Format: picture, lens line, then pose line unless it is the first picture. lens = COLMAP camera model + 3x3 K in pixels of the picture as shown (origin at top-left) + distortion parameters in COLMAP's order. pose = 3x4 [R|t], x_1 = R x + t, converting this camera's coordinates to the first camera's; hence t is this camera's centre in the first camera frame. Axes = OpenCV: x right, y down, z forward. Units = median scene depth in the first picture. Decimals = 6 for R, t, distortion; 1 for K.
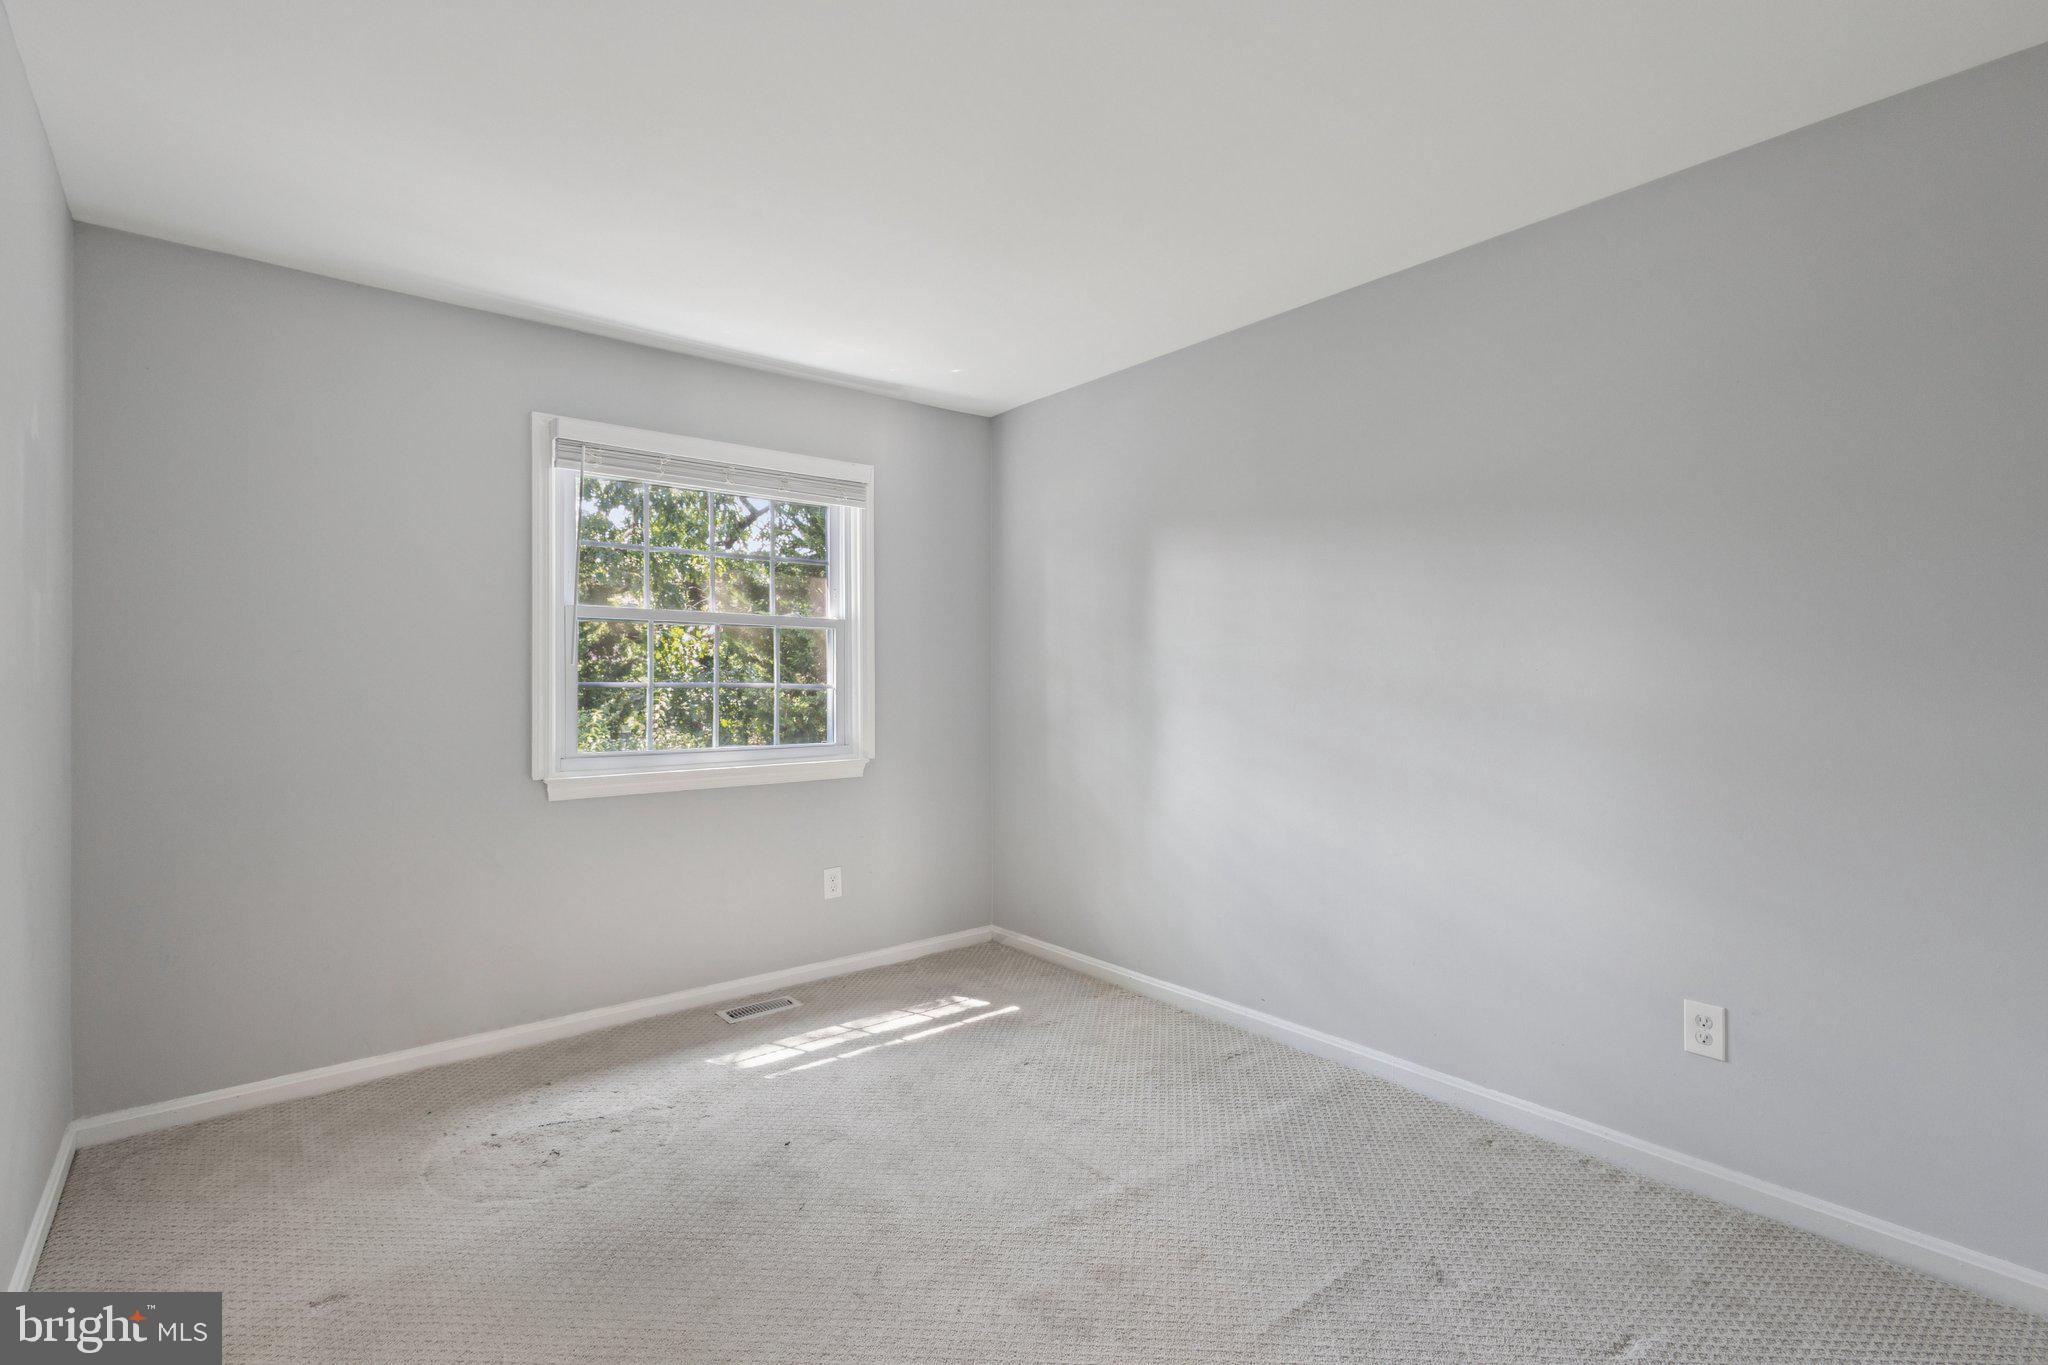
lens RADIAL K [[982.2, 0, 1001.9], [0, 982.2, 670.5], [0, 0, 1]] dist [0.009134, 0.000453]
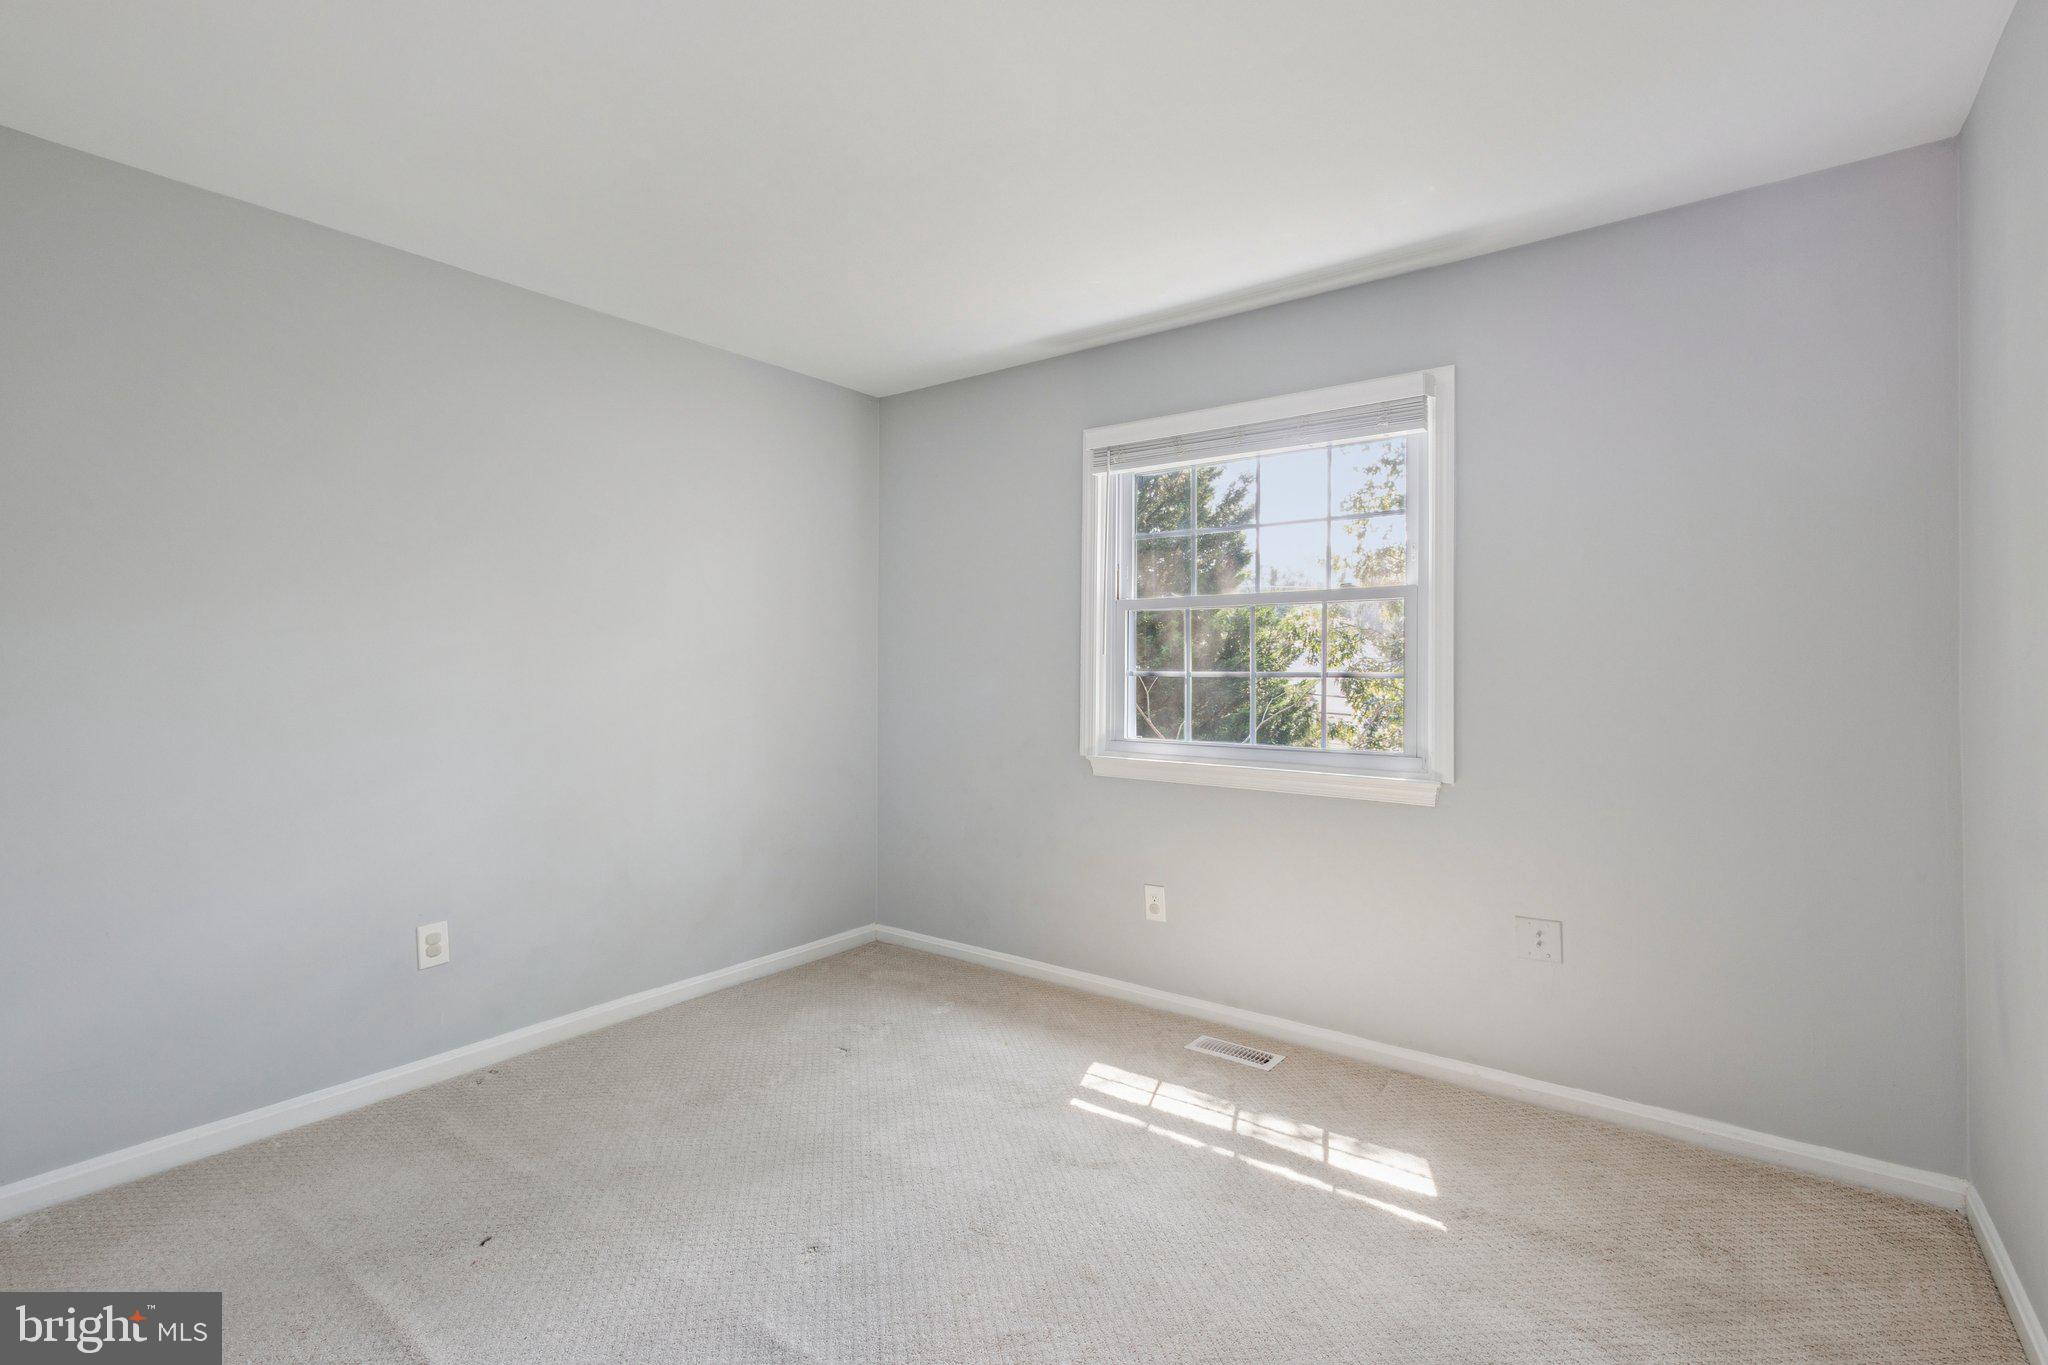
lens RADIAL K [[942.6, 0, 1024.0], [0, 942.6, 682.5], [0, 0, 1]] dist [0.005527, 0.000482]
pose [[0.226692, 0.004472, -0.973956, 0.576867], [-0.022053, 0.999757, -0.000543, 0.031525], [0.973717, 0.021601, 0.226736, 0.704368]]
